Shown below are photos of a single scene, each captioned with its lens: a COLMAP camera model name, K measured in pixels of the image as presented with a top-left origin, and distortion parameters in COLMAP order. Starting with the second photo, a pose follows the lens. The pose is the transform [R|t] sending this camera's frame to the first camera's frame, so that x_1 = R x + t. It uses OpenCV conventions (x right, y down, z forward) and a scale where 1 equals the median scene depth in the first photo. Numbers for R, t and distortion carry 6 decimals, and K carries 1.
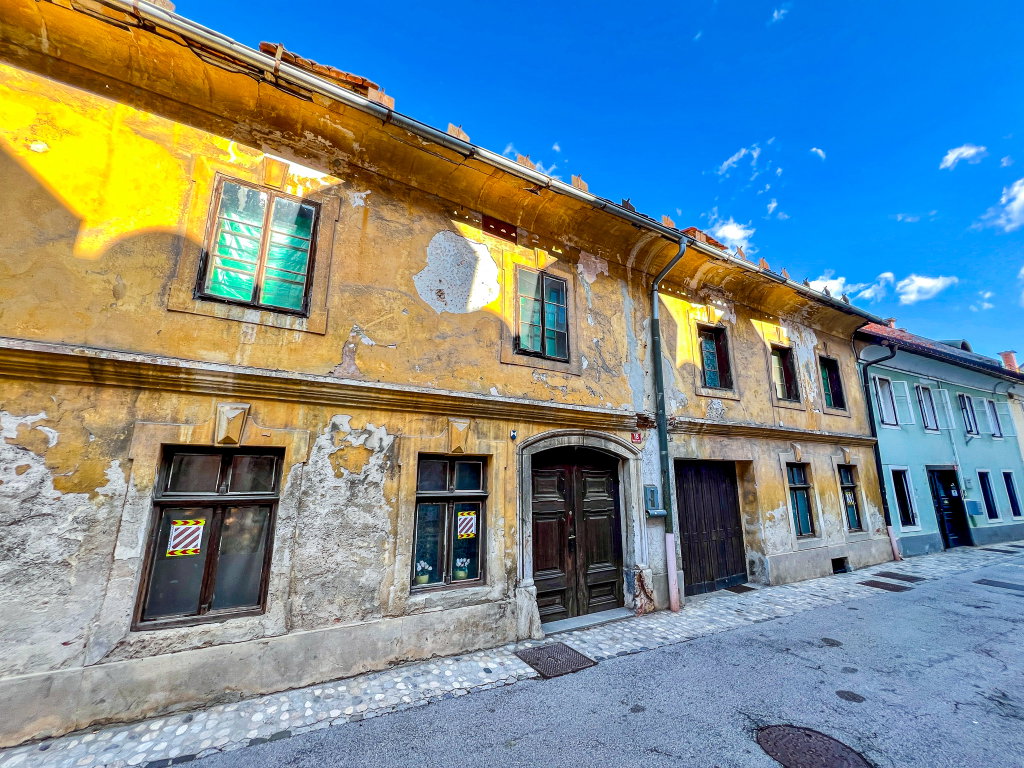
lens RADIAL K [[410.2, 0, 507.5], [0, 410.2, 383.9], [0, 0, 1]] dist [-0.001142, 0.000088]
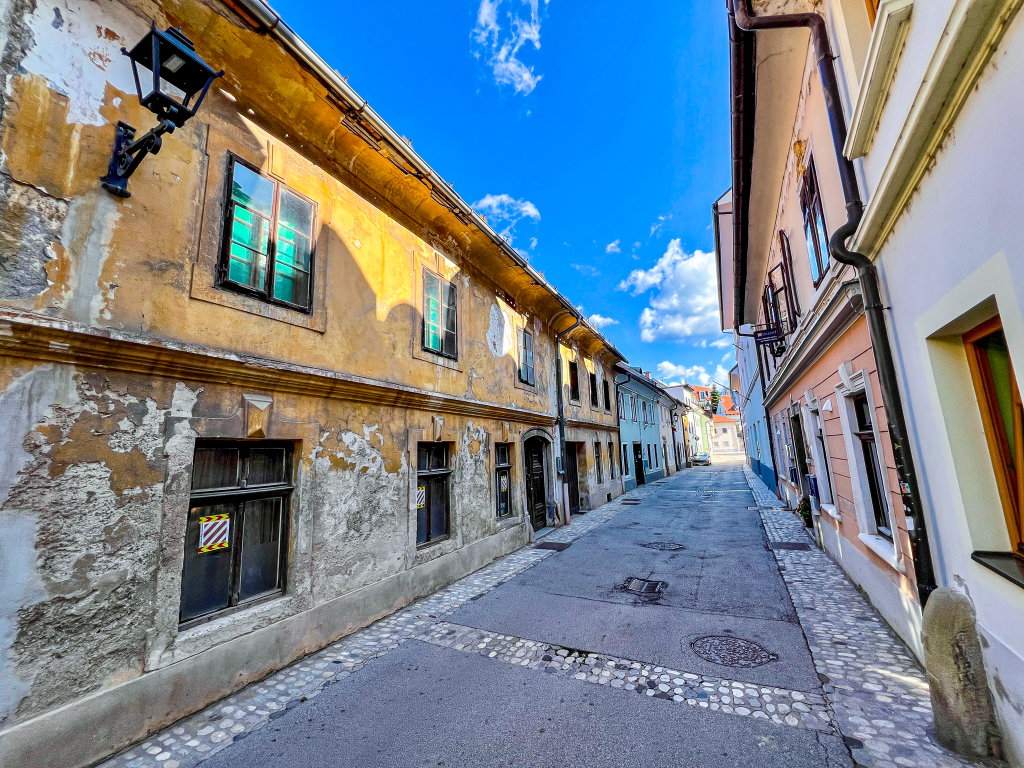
lens RADIAL K [[410.2, 0, 512.0], [0, 410.2, 381.9], [0, 0, 1]] dist [-0.001142, 0.000088]
pose [[0.821861, 0.060651, 0.566450, -1.124491], [-0.083961, 0.996354, 0.015136, -0.113838], [-0.563466, -0.059999, 0.823957, -0.424469]]
